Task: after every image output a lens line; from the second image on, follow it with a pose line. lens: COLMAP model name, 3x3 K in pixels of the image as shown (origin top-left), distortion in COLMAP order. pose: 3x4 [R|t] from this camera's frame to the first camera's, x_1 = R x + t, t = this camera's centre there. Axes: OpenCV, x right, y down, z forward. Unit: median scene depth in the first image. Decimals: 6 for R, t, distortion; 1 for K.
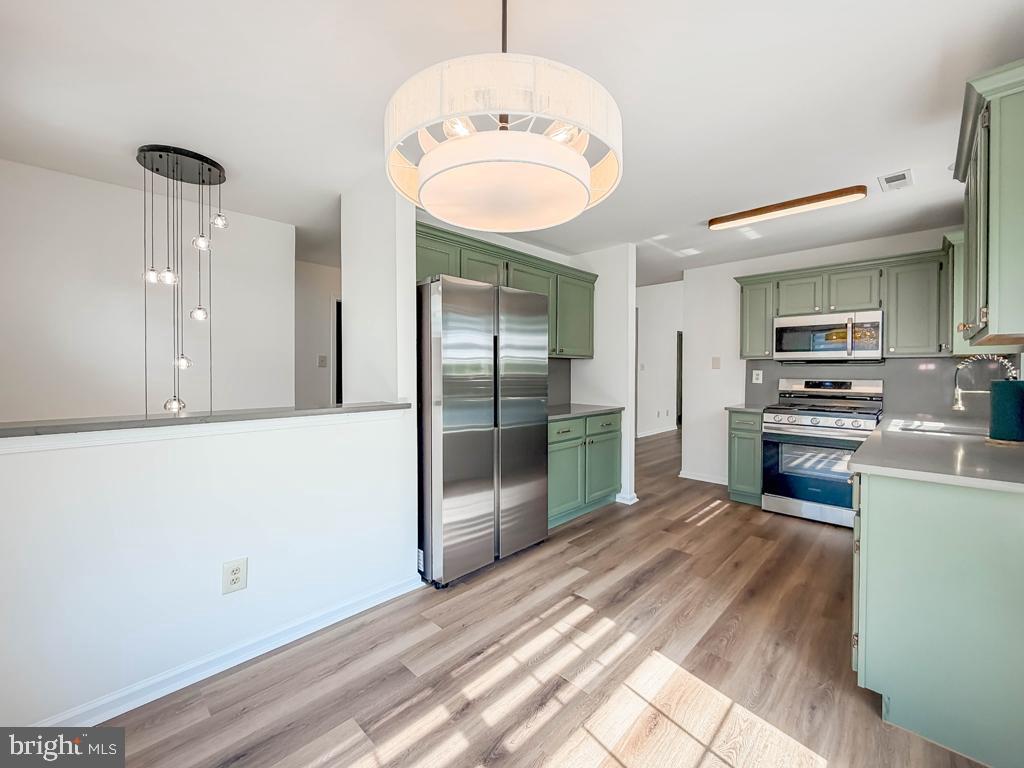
lens RADIAL K [[416.6, 0, 498.8], [0, 416.6, 376.4], [0, 0, 1]] dist [-0.002150, 0.000878]
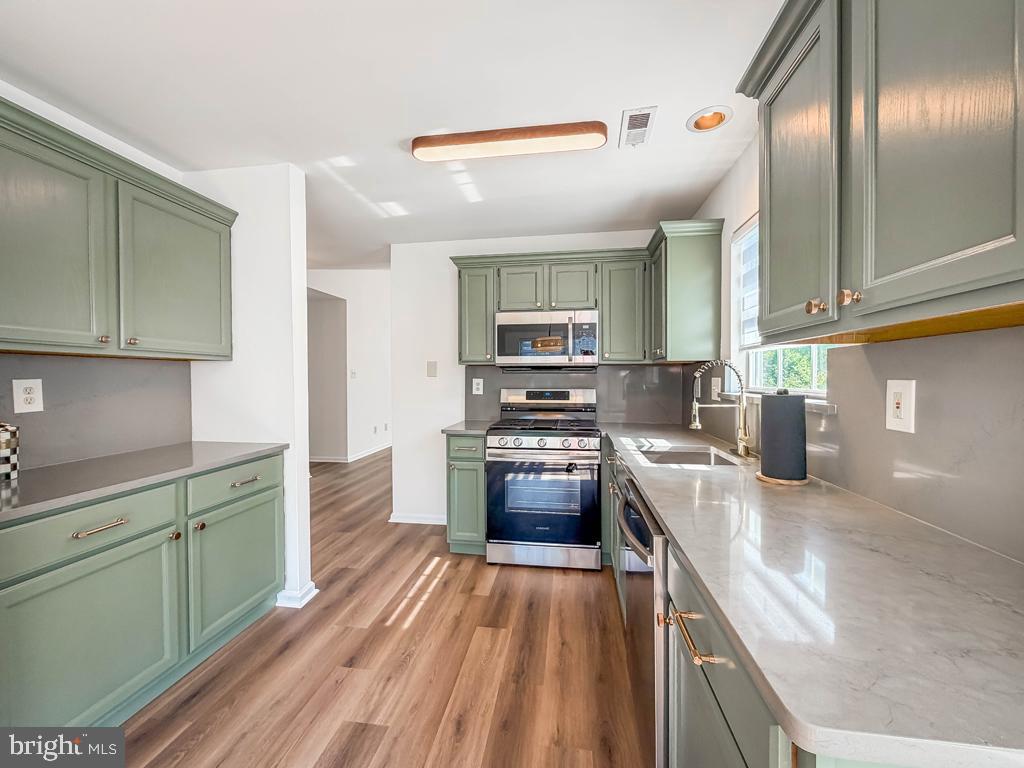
lens RADIAL K [[416.6, 0, 504.1], [0, 416.6, 383.8], [0, 0, 1]] dist [-0.002150, 0.000878]
pose [[0.806329, -0.015608, 0.591261, 0.214575], [0.013481, 0.999877, 0.008010, -0.011742], [-0.591313, 0.001512, 0.806441, 0.370301]]
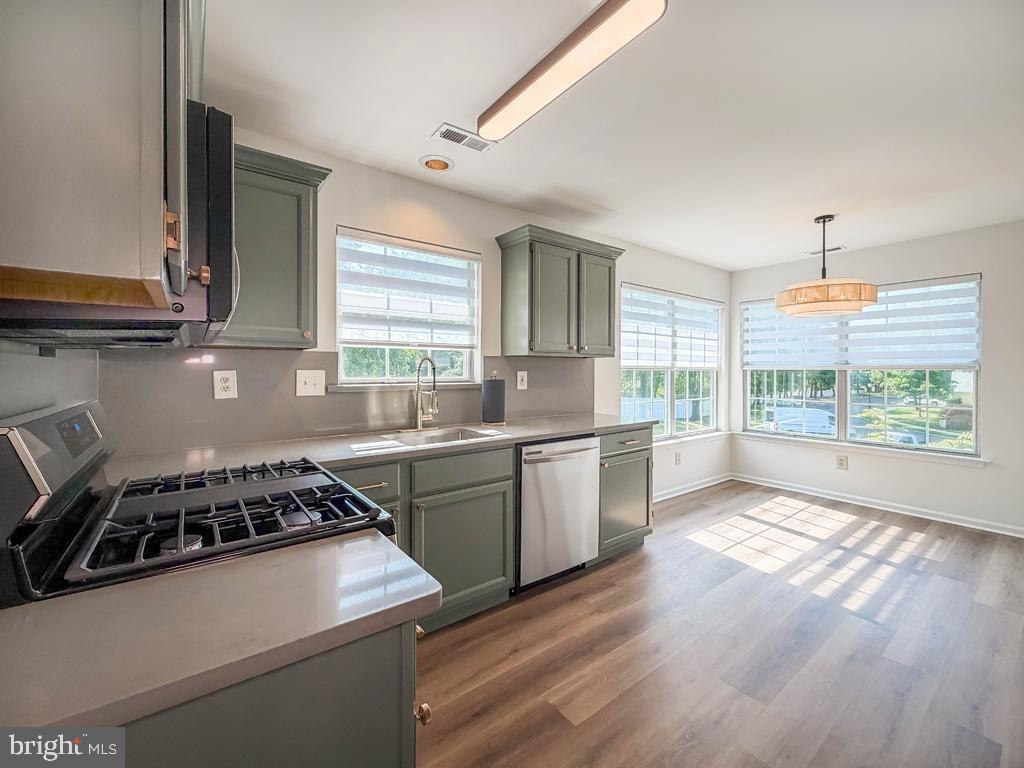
lens RADIAL K [[416.6, 0, 505.7], [0, 416.6, 371.9], [0, 0, 1]] dist [-0.002150, 0.000878]
pose [[-0.988716, -0.006315, 0.149672, 0.524906], [-0.004875, 0.999938, 0.009986, -0.015749], [-0.149726, 0.009144, -0.988685, 1.249219]]
